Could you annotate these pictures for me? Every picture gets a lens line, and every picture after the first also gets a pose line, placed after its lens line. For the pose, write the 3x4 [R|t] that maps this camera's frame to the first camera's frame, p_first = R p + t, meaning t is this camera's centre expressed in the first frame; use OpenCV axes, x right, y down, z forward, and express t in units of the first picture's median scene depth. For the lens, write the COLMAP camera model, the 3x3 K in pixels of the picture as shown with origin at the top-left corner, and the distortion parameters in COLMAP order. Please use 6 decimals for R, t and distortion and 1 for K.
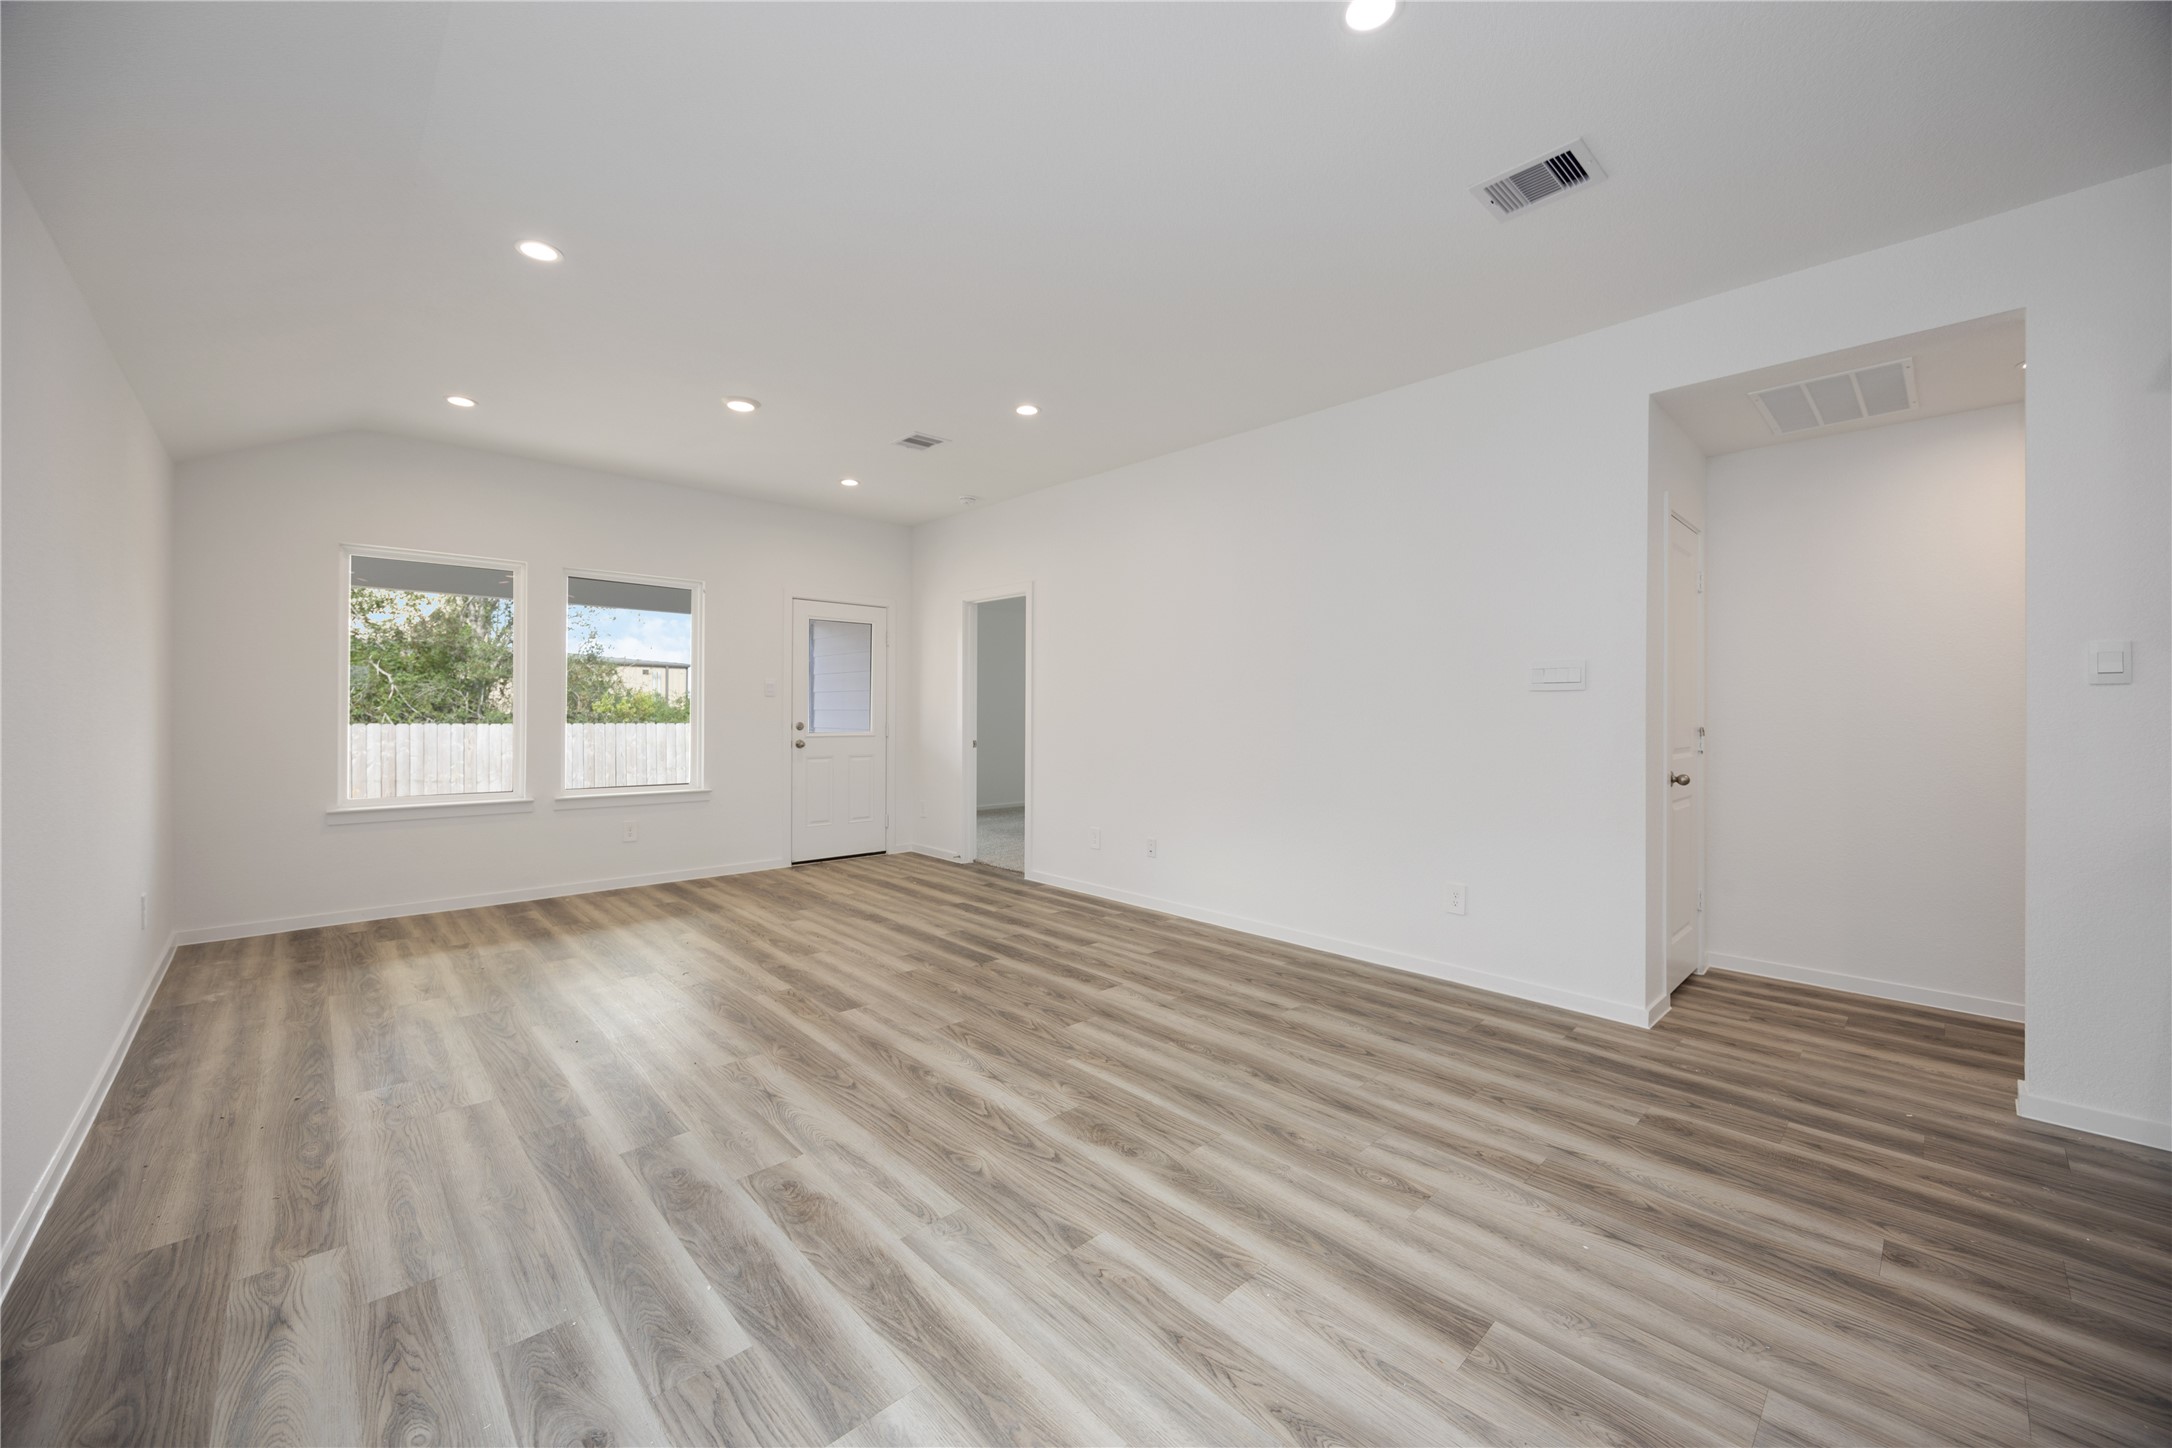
lens RADIAL K [[821.1, 0, 1088.3], [0, 821.1, 714.3], [0, 0, 1]] dist [-0.002092, -0.000187]
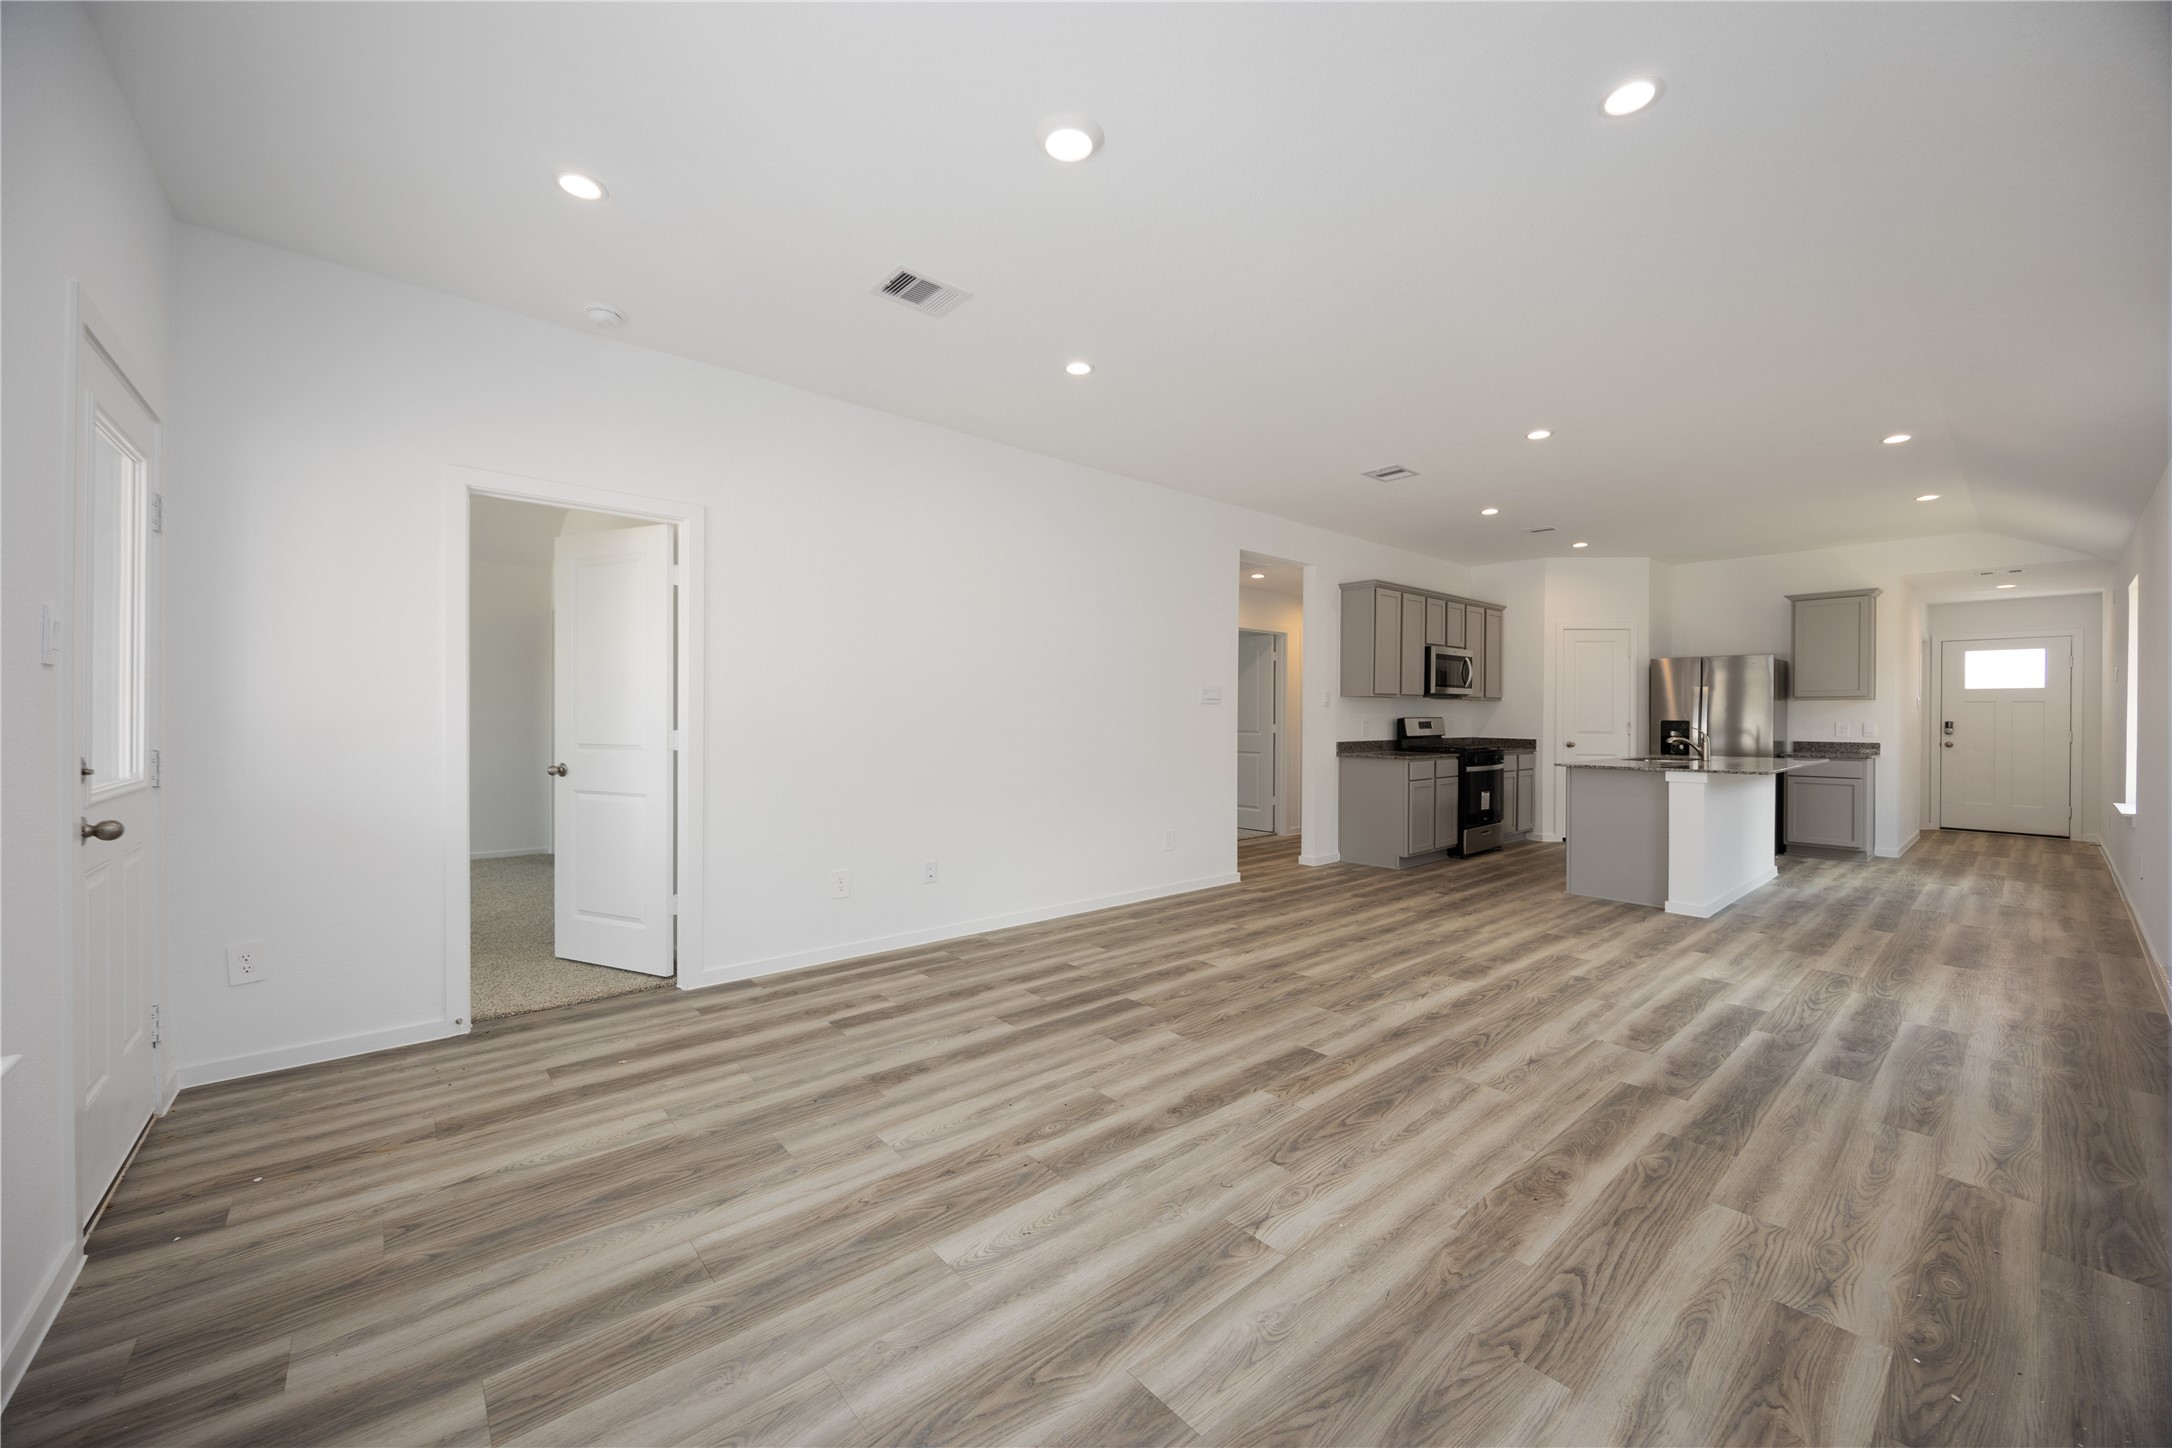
lens RADIAL K [[821.1, 0, 1080.7], [0, 821.1, 720.3], [0, 0, 1]] dist [-0.002092, -0.000187]
pose [[0.058296, -0.011053, 0.998238, -1.198163], [0.001509, 0.999939, 0.010984, -0.013554], [-0.998298, 0.000866, 0.058309, 1.206103]]
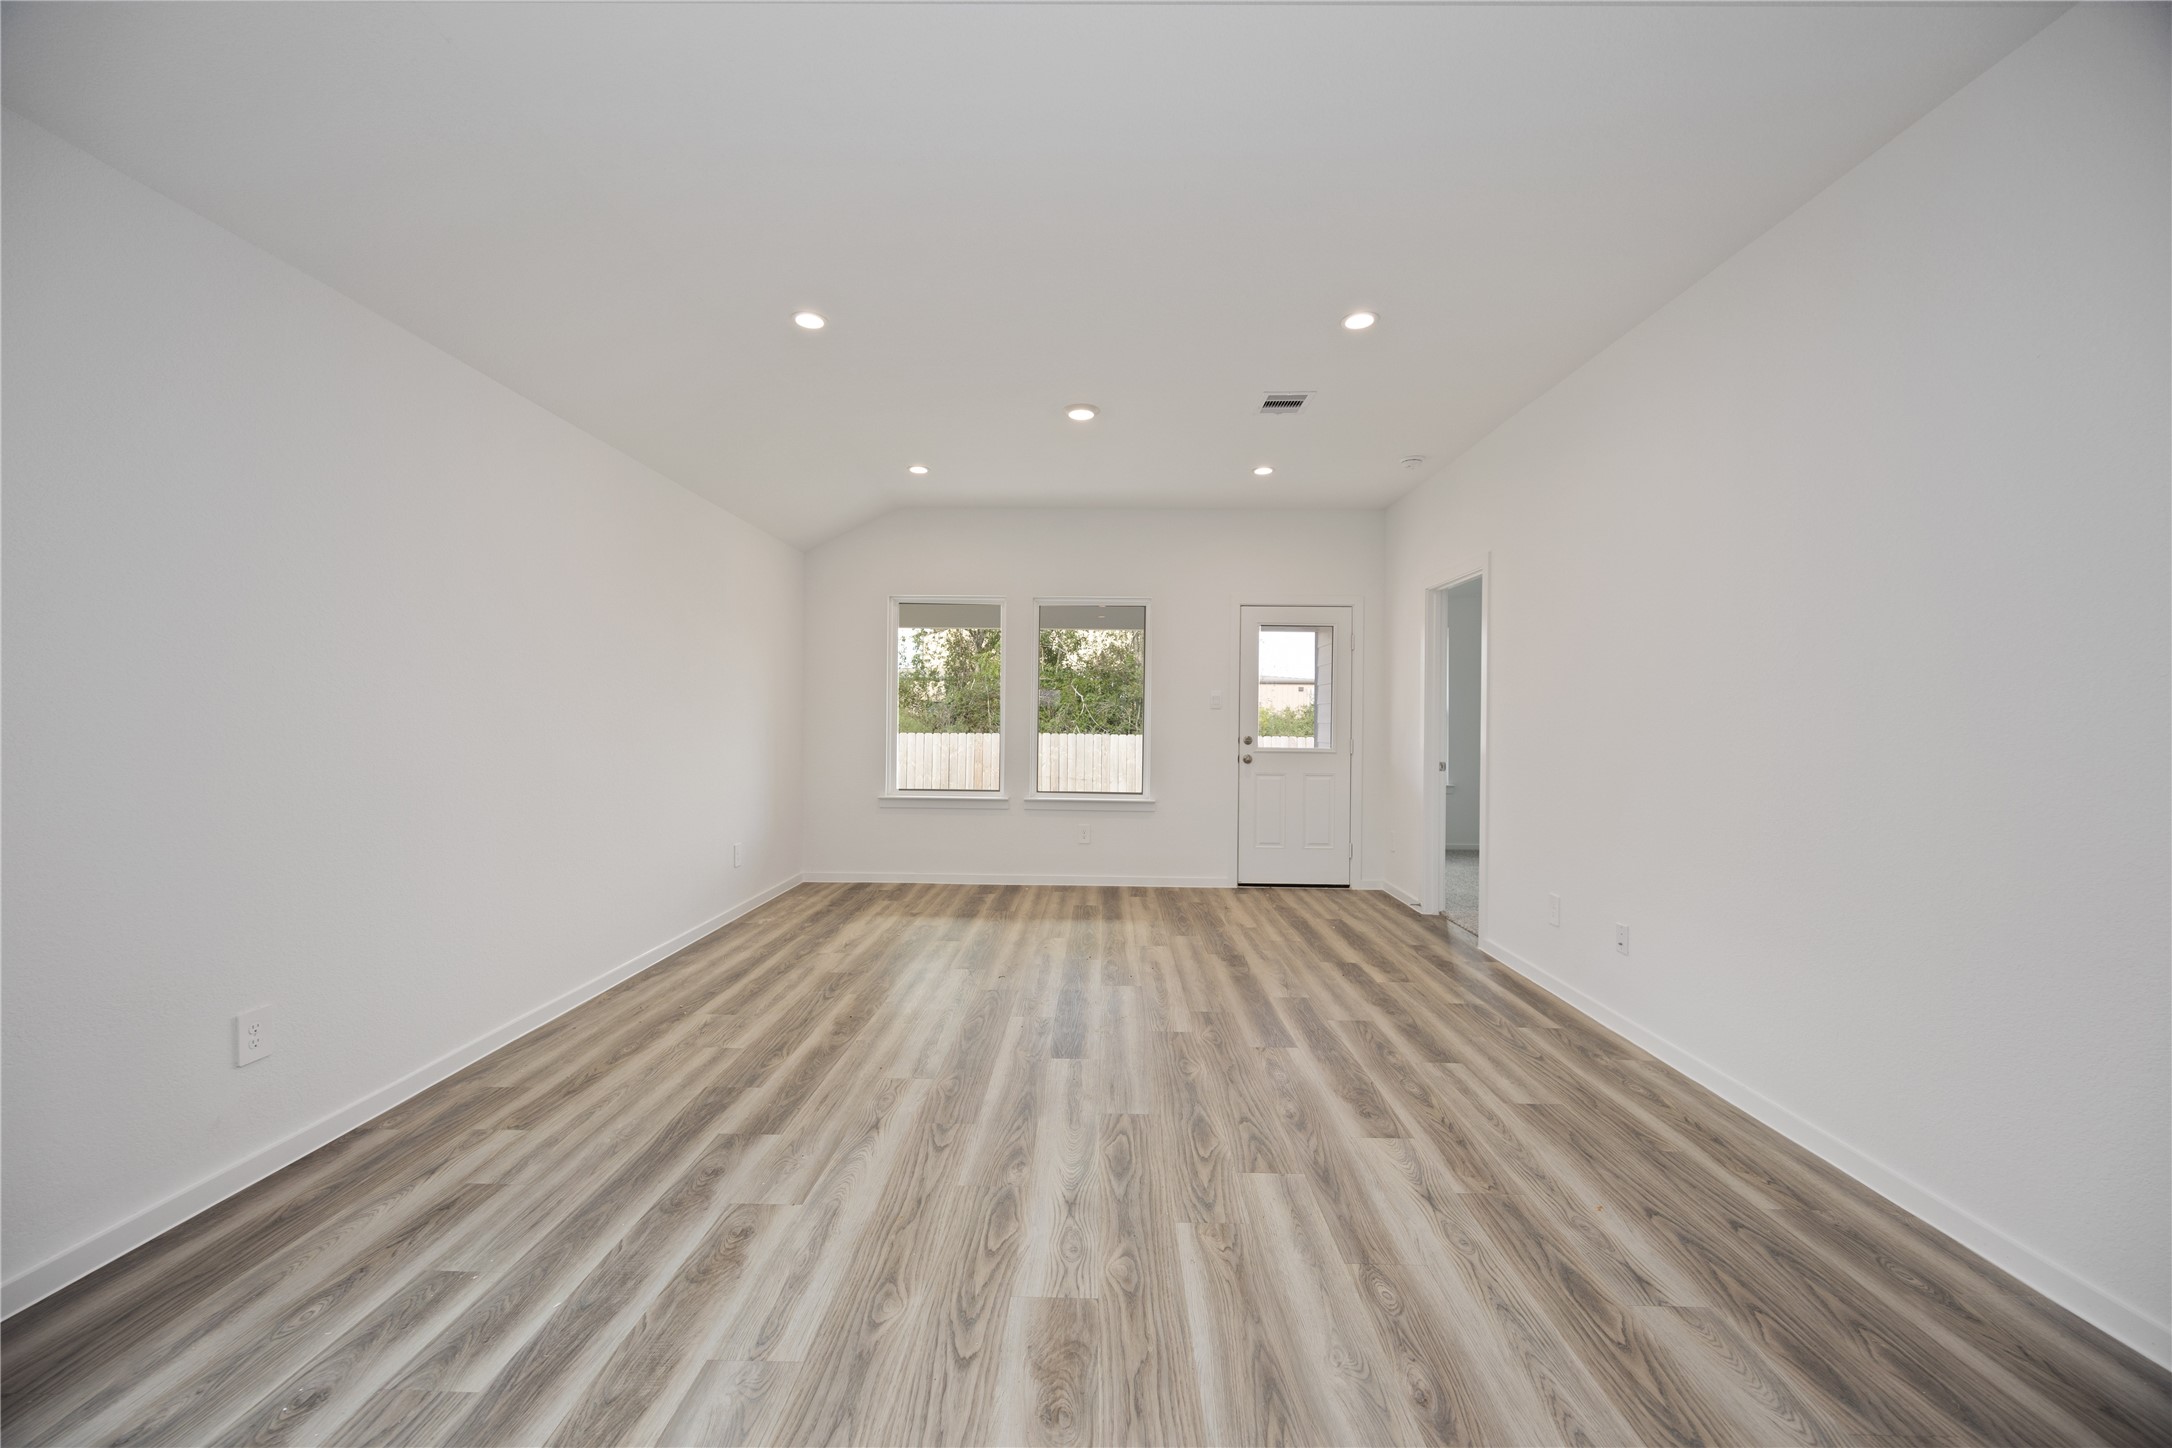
lens RADIAL K [[821.1, 0, 1089.9], [0, 821.1, 721.2], [0, 0, 1]] dist [-0.002092, -0.000187]
pose [[0.713559, 0.001752, -0.700593, 0.349868], [-0.009111, 0.999936, -0.006779, 0.001421], [0.700536, 0.011220, 0.713528, 0.383014]]
